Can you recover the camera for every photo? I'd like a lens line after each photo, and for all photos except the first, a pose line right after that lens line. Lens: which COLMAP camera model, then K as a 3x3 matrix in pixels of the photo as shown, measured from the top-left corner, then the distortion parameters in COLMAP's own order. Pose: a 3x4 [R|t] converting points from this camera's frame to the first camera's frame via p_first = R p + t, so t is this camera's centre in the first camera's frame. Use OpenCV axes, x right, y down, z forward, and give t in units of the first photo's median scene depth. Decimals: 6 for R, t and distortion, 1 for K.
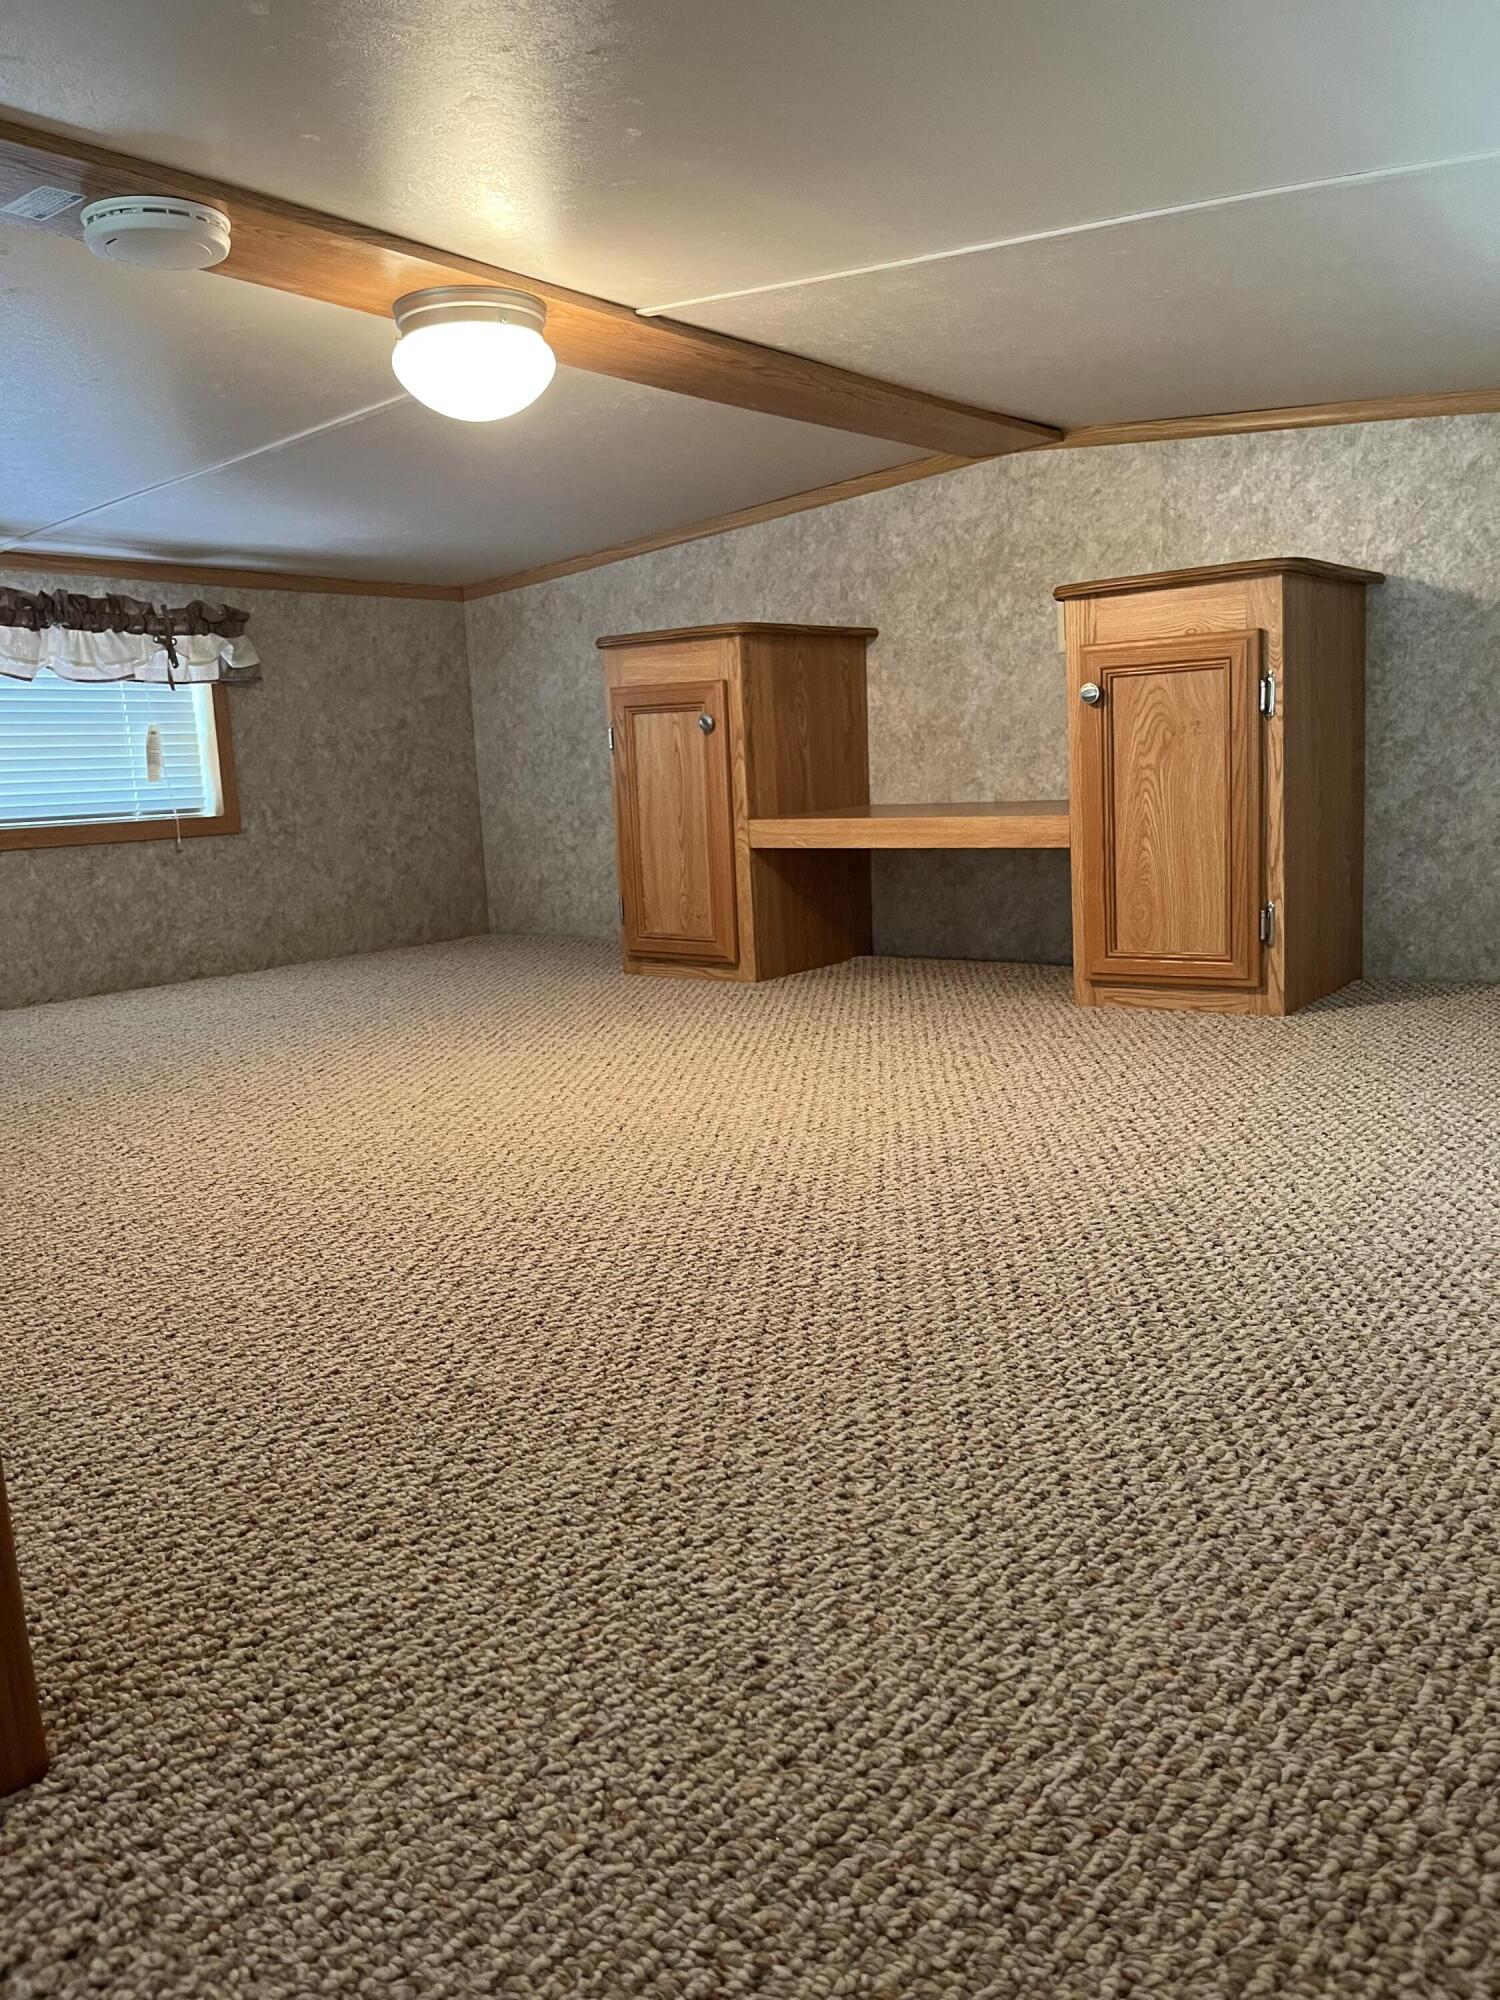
lens RADIAL K [[1511.7, 0, 751.6], [0, 1511.7, 1003.7], [0, 0, 1]] dist [0.053921, -0.073927]
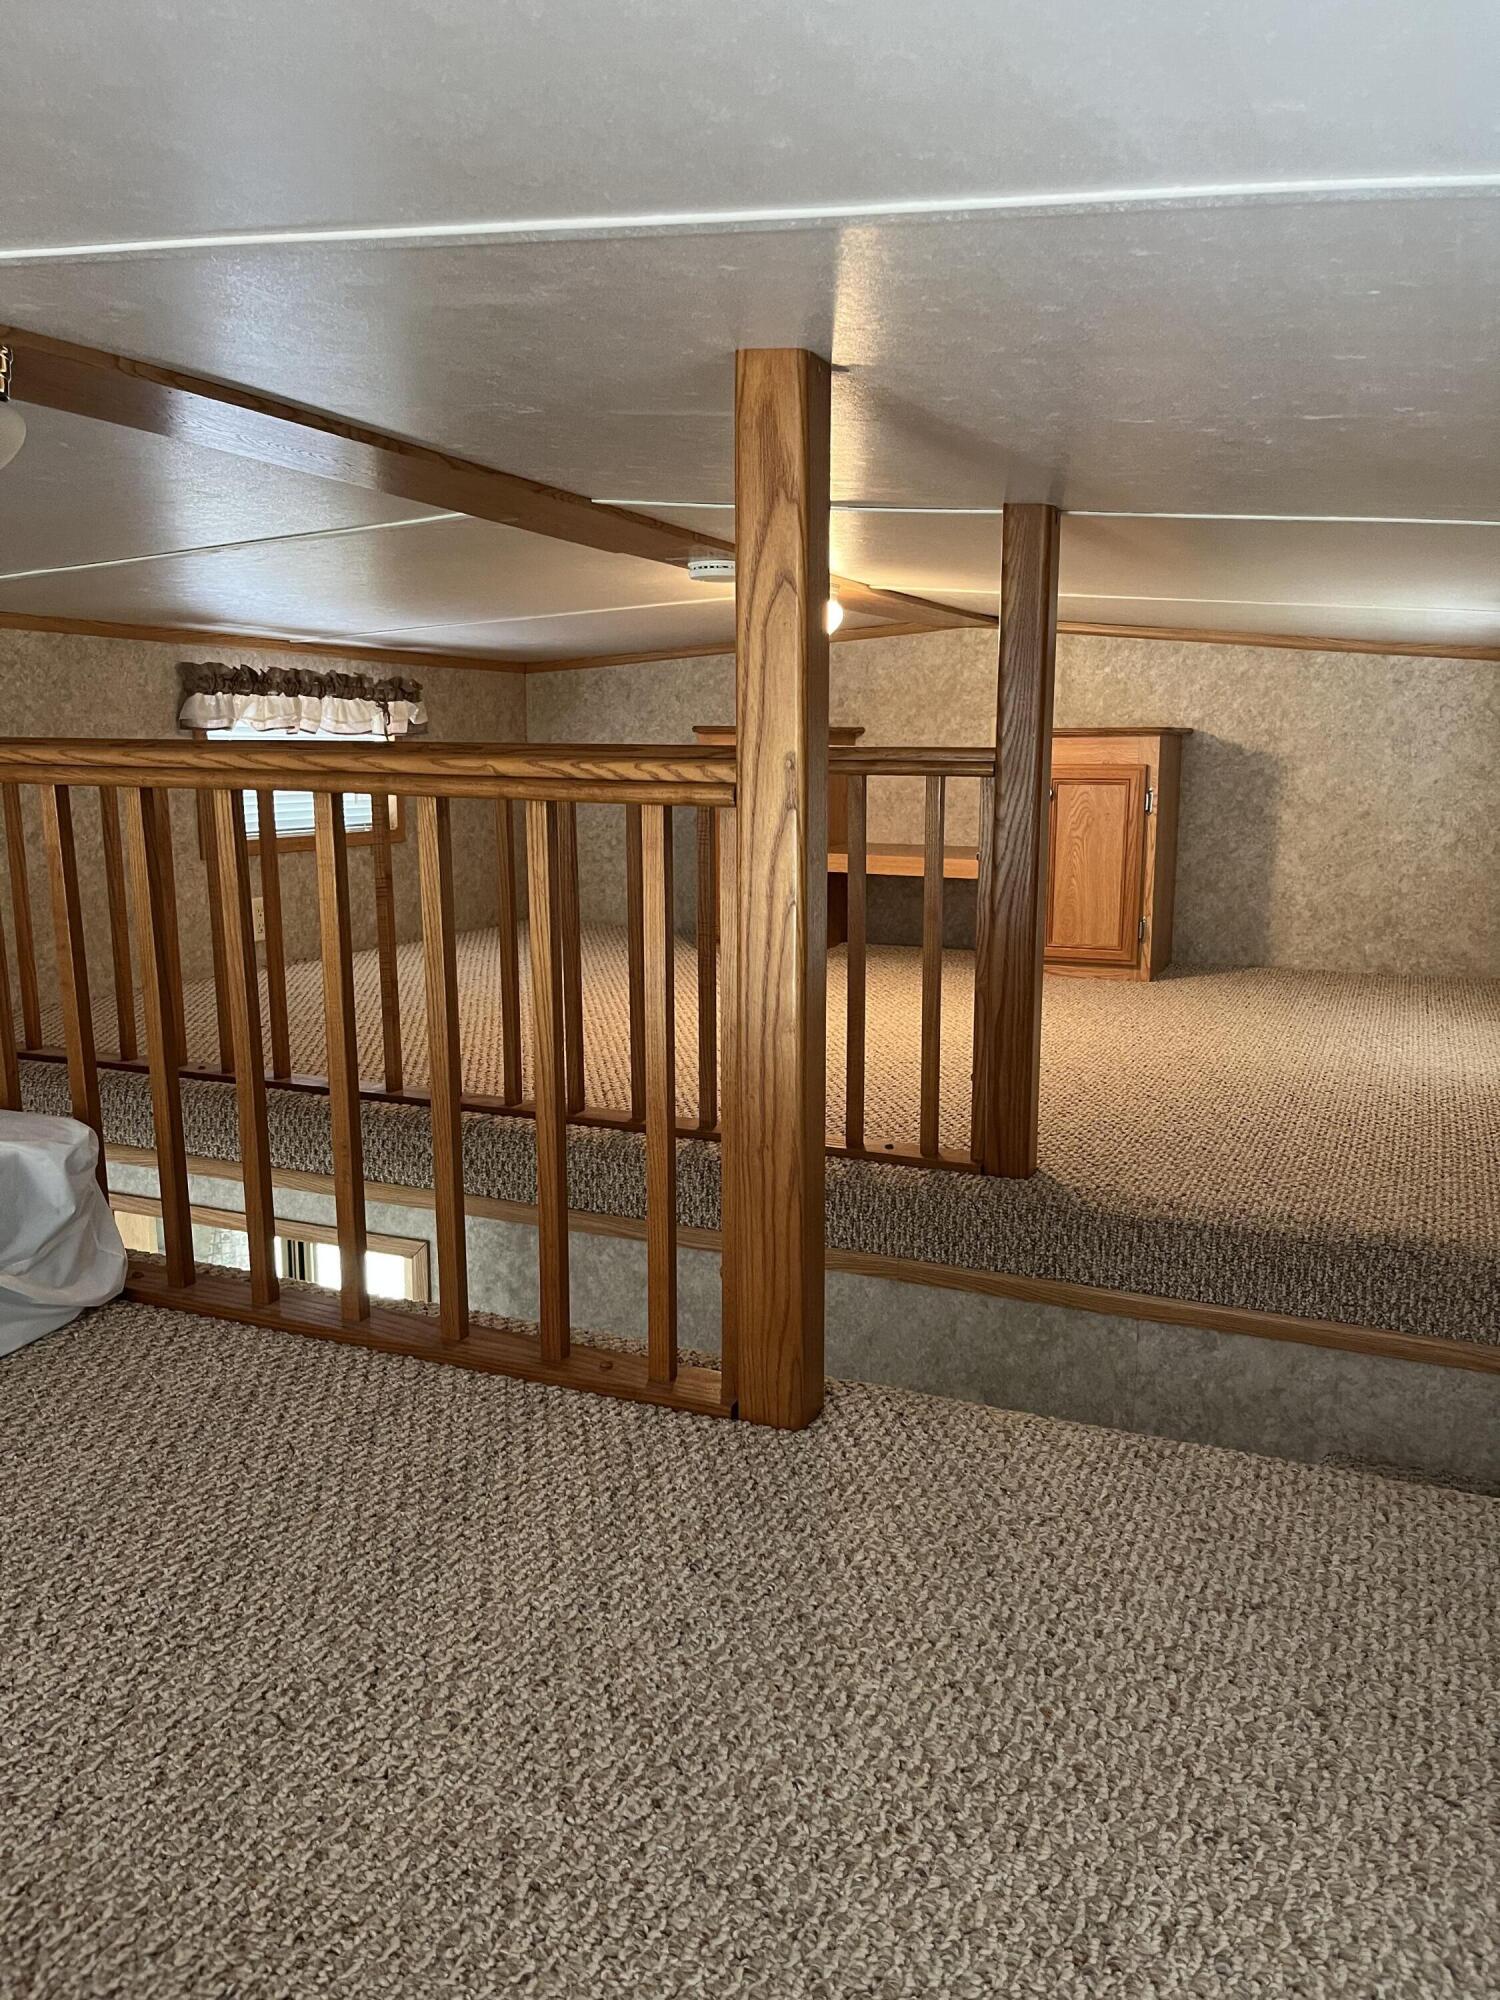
lens RADIAL K [[1511.7, 0, 749.1], [0, 1511.7, 1001.1], [0, 0, 1]] dist [0.053921, -0.073927]
pose [[0.966451, 0.013255, 0.256508, -0.511255], [-0.015117, 0.999872, 0.005288, 0.026072], [-0.256405, -0.008988, 0.966528, -0.542918]]
